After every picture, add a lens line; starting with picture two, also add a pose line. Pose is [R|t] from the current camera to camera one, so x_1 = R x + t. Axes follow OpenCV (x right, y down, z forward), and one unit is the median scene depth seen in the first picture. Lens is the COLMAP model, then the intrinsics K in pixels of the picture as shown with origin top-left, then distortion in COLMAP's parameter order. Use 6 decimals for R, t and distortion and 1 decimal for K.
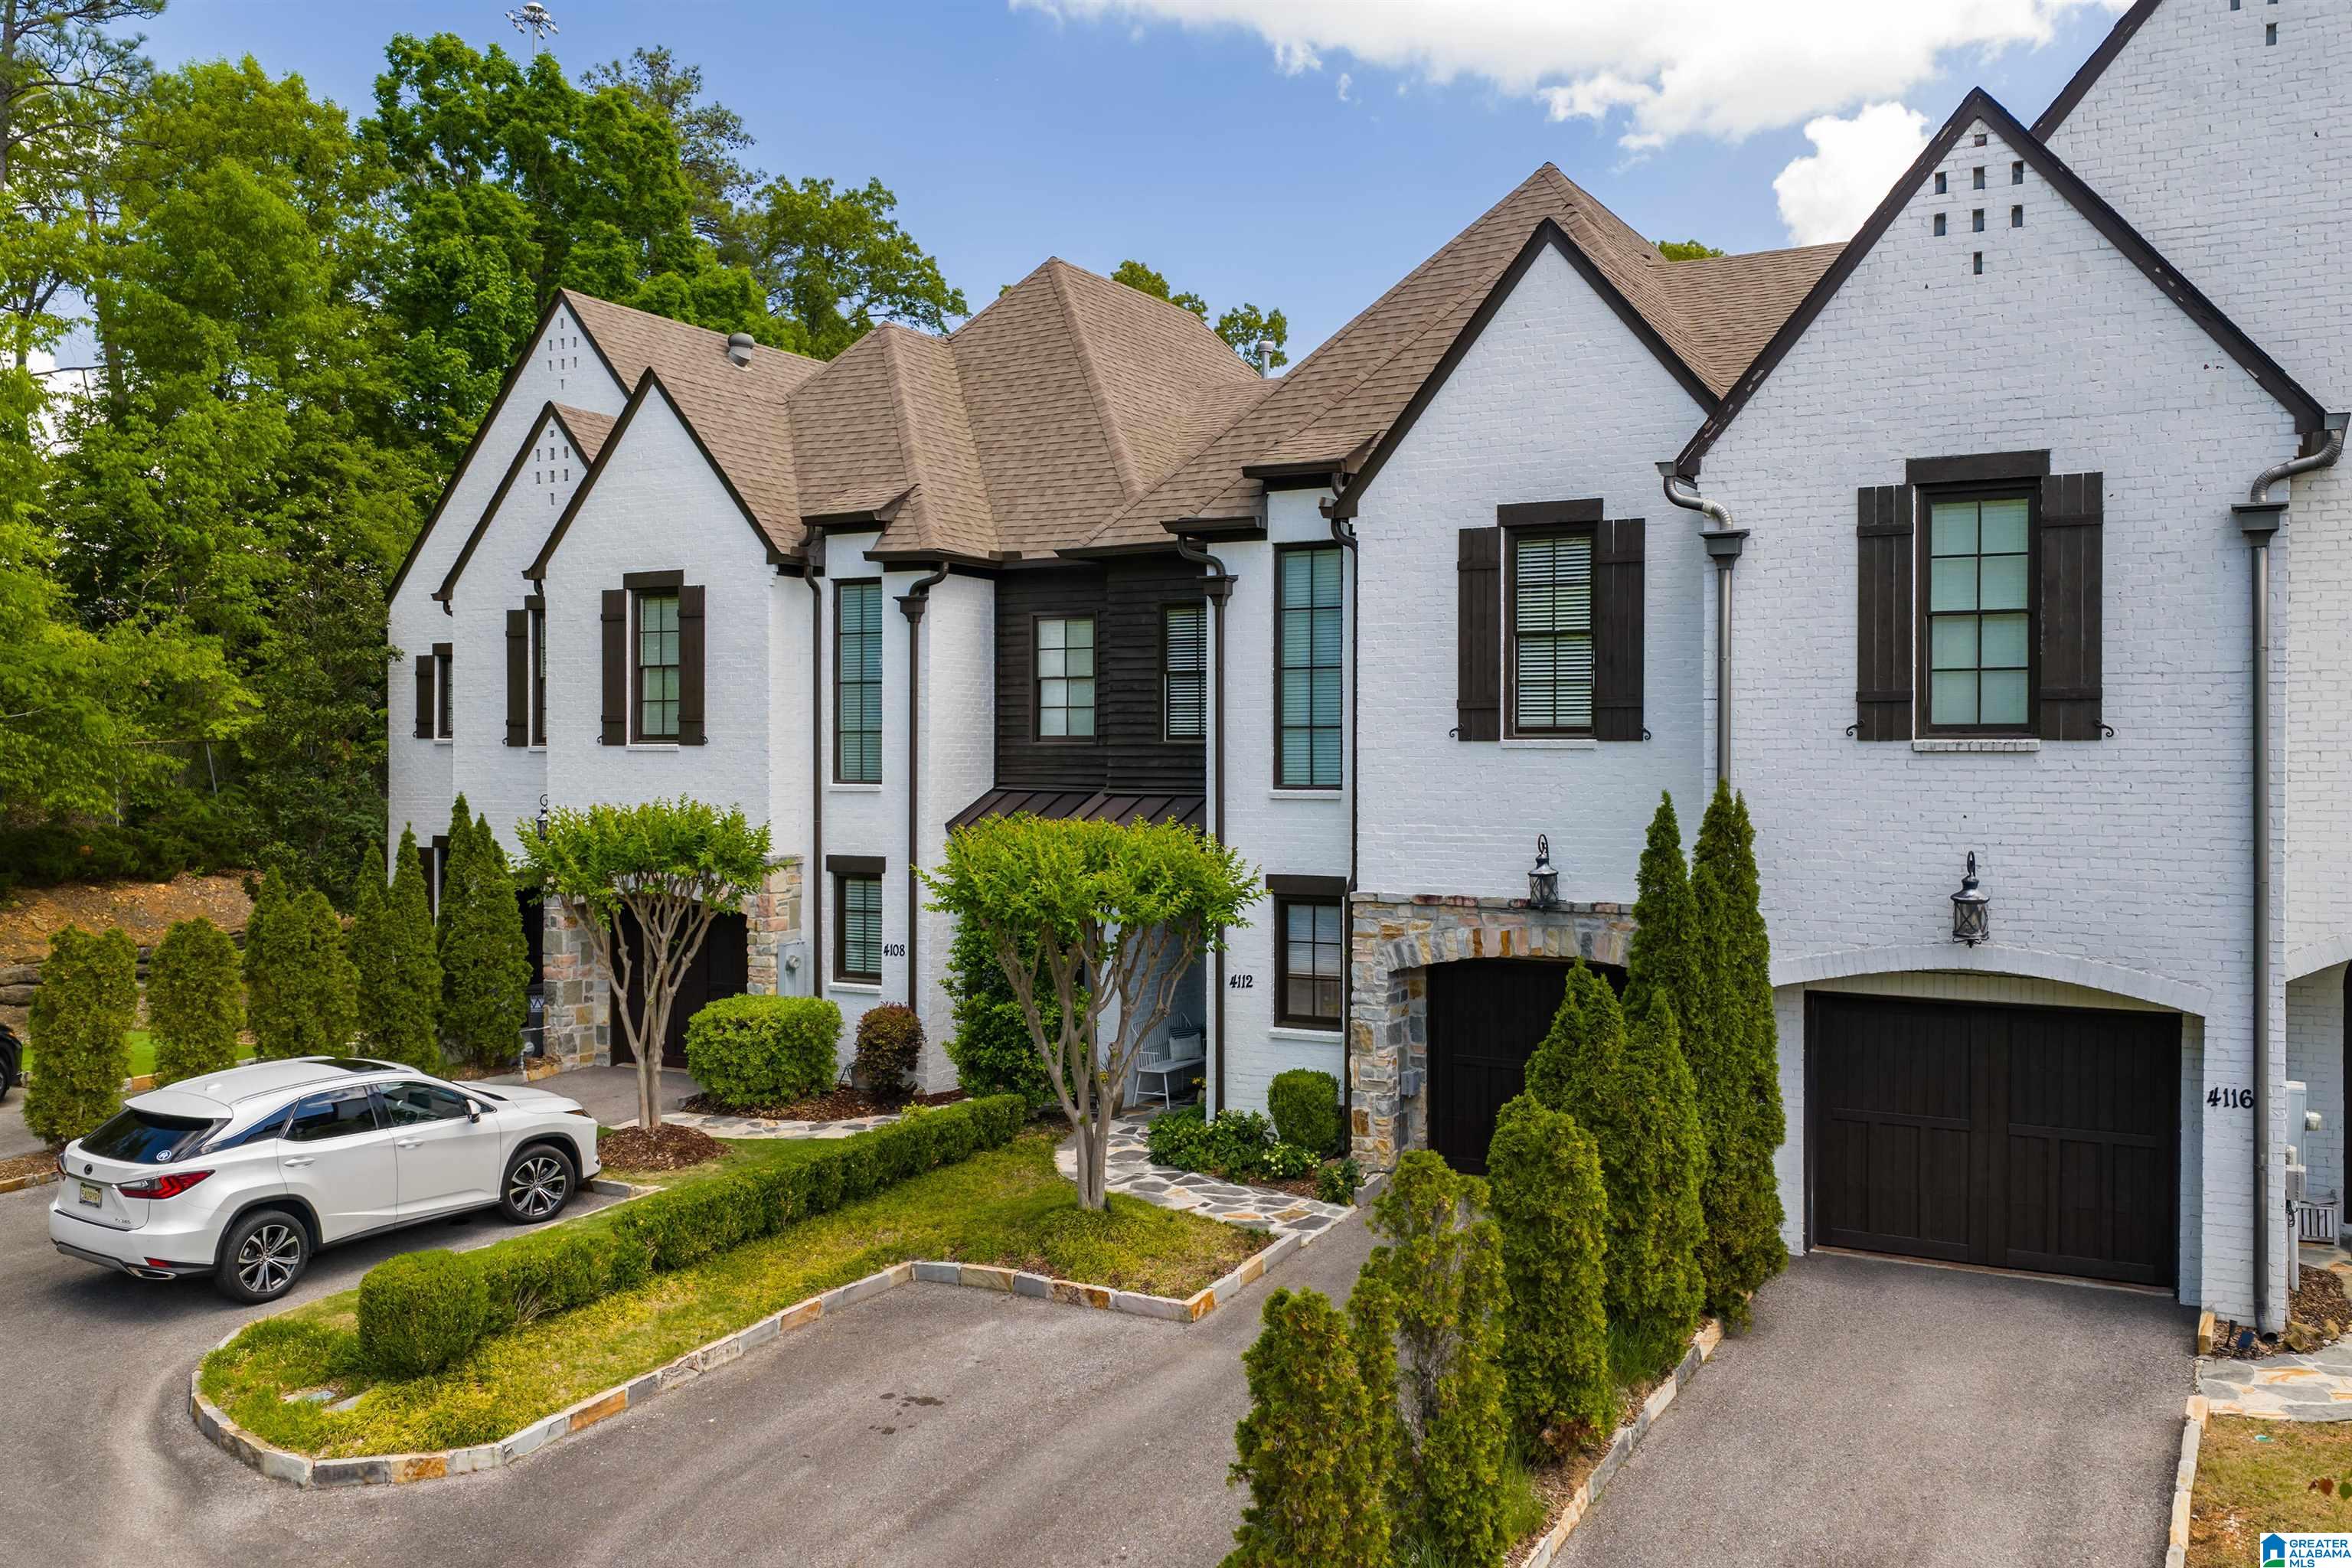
lens RADIAL K [[1875.2, 0, 1175.2], [0, 1875.2, 763.2], [0, 0, 1]] dist [0.006085, -0.001543]
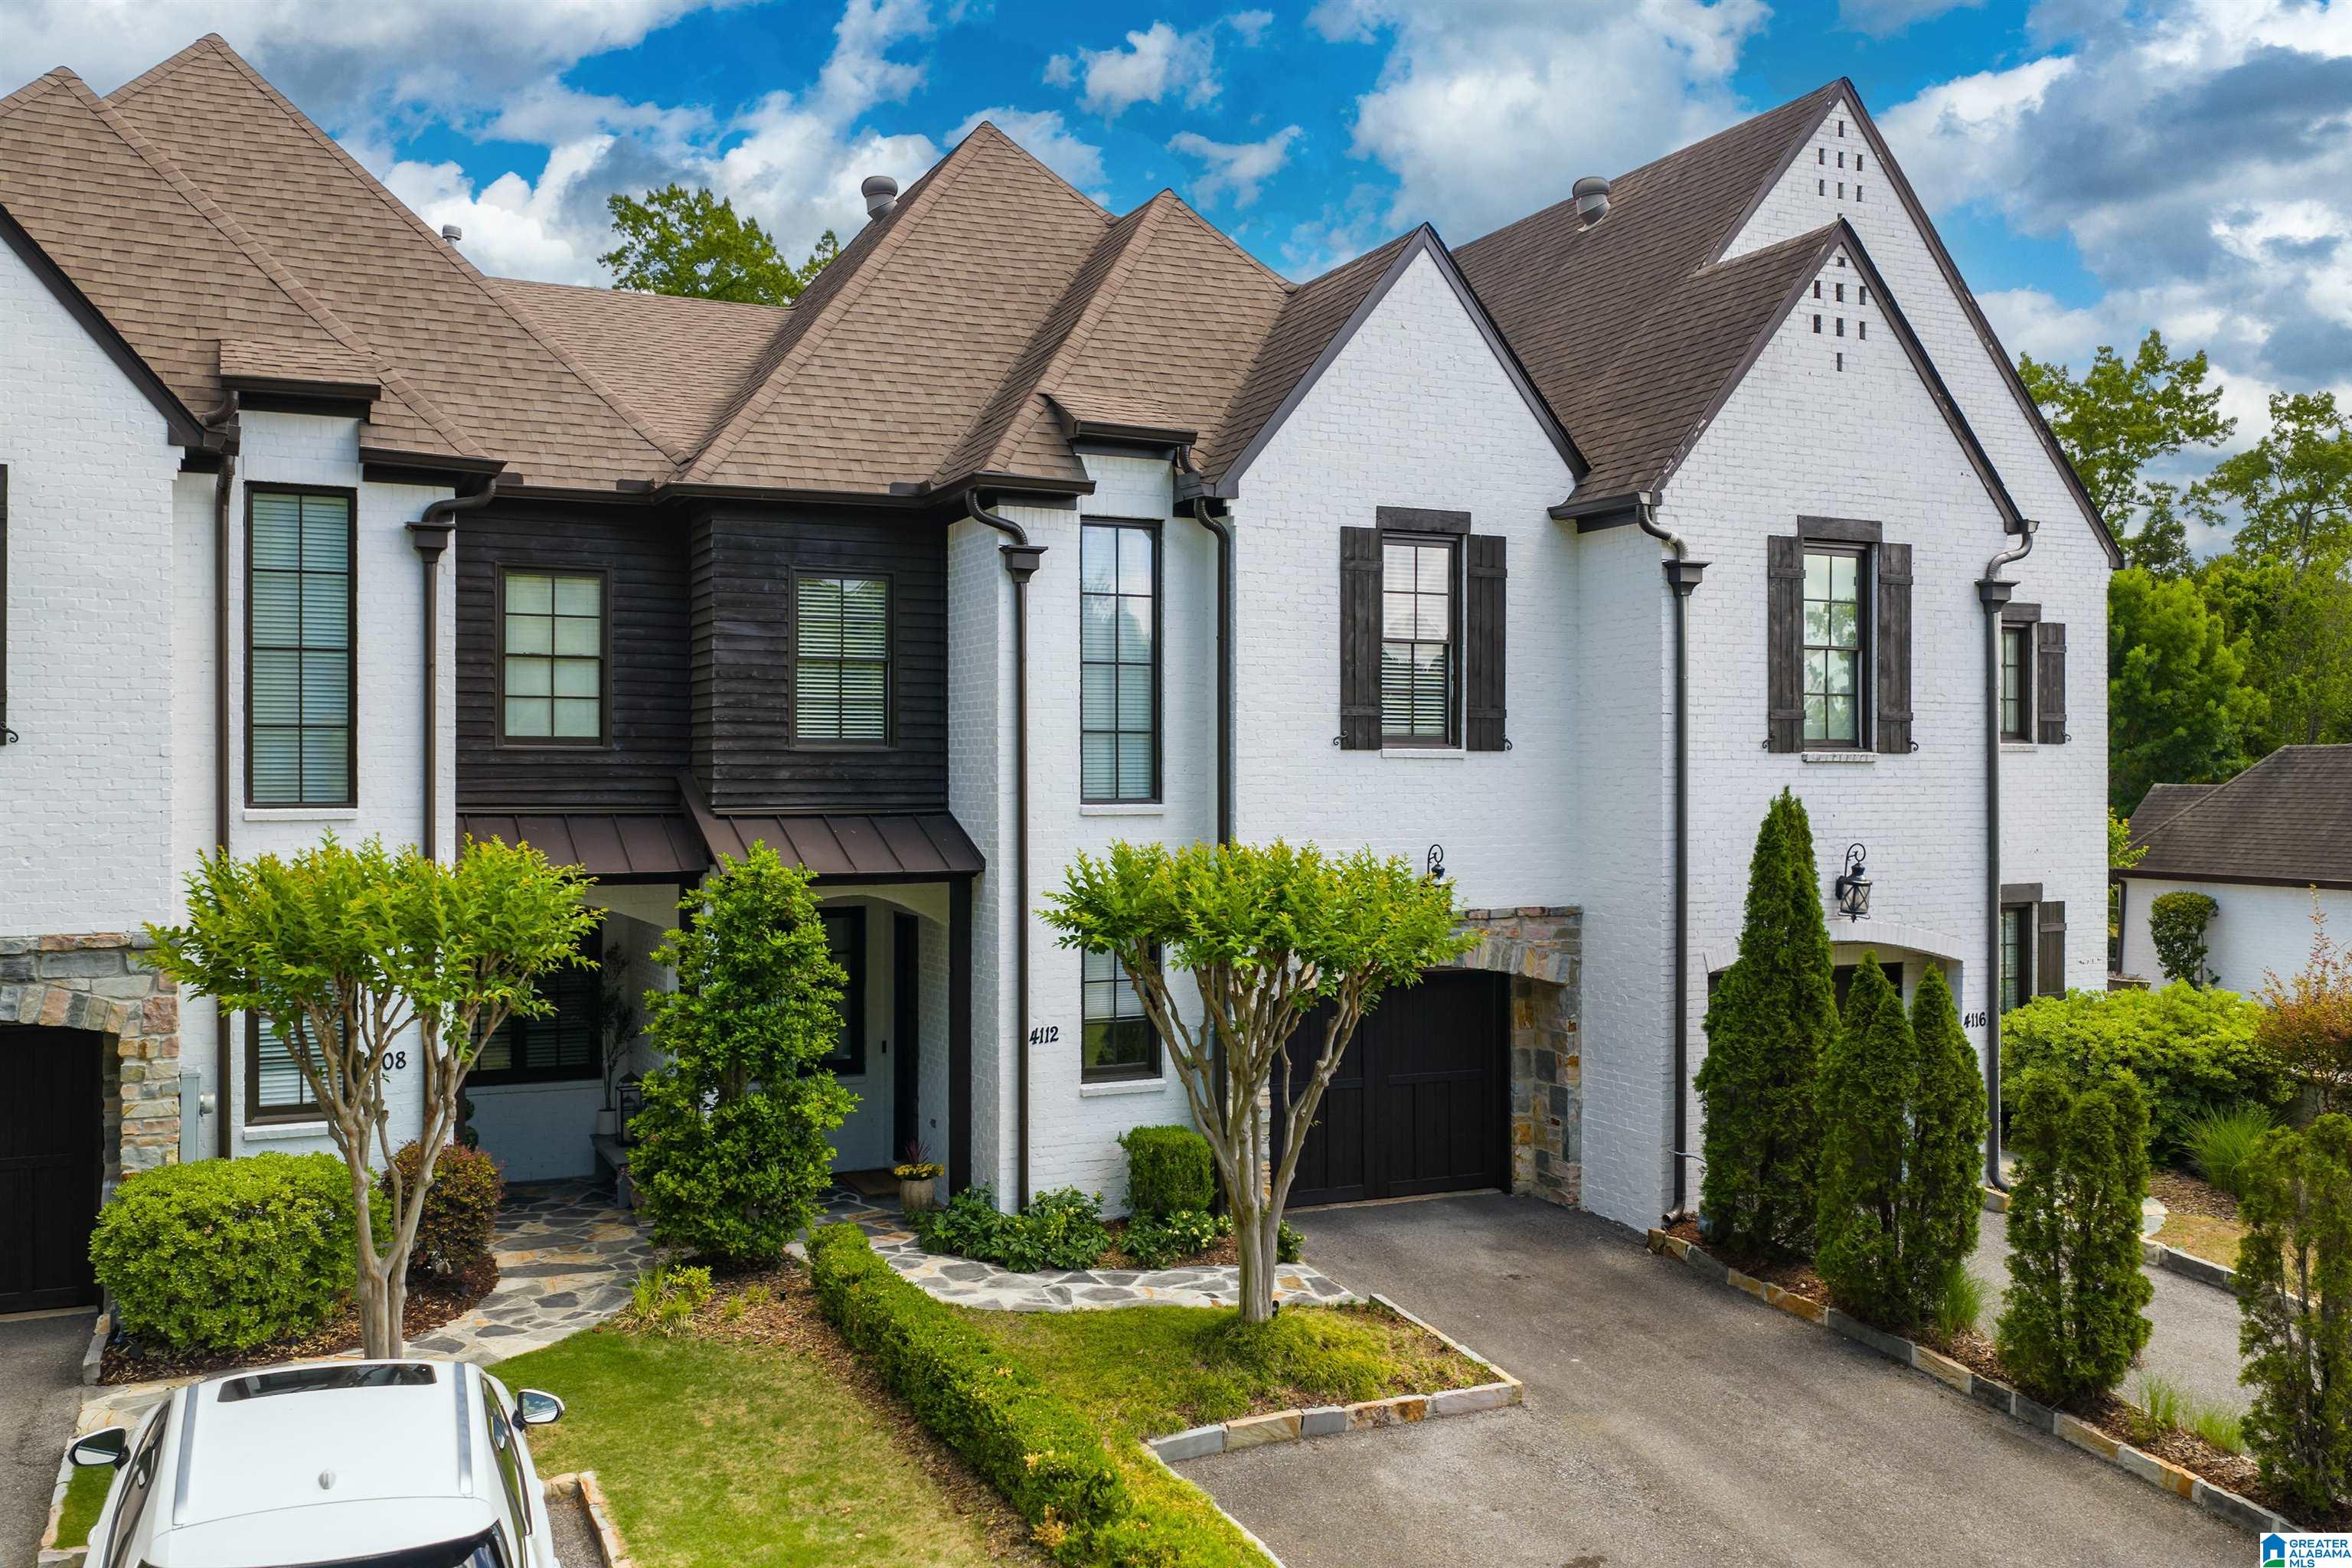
lens RADIAL K [[1875.2, 0, 1175.5], [0, 1875.2, 803.2], [0, 0, 1]] dist [0.006085, -0.001543]
pose [[0.595234, -0.012968, 0.803448, -0.662900], [0.002852, 0.999898, 0.014026, 0.001719], [-0.803547, -0.006057, 0.595210, 0.503129]]
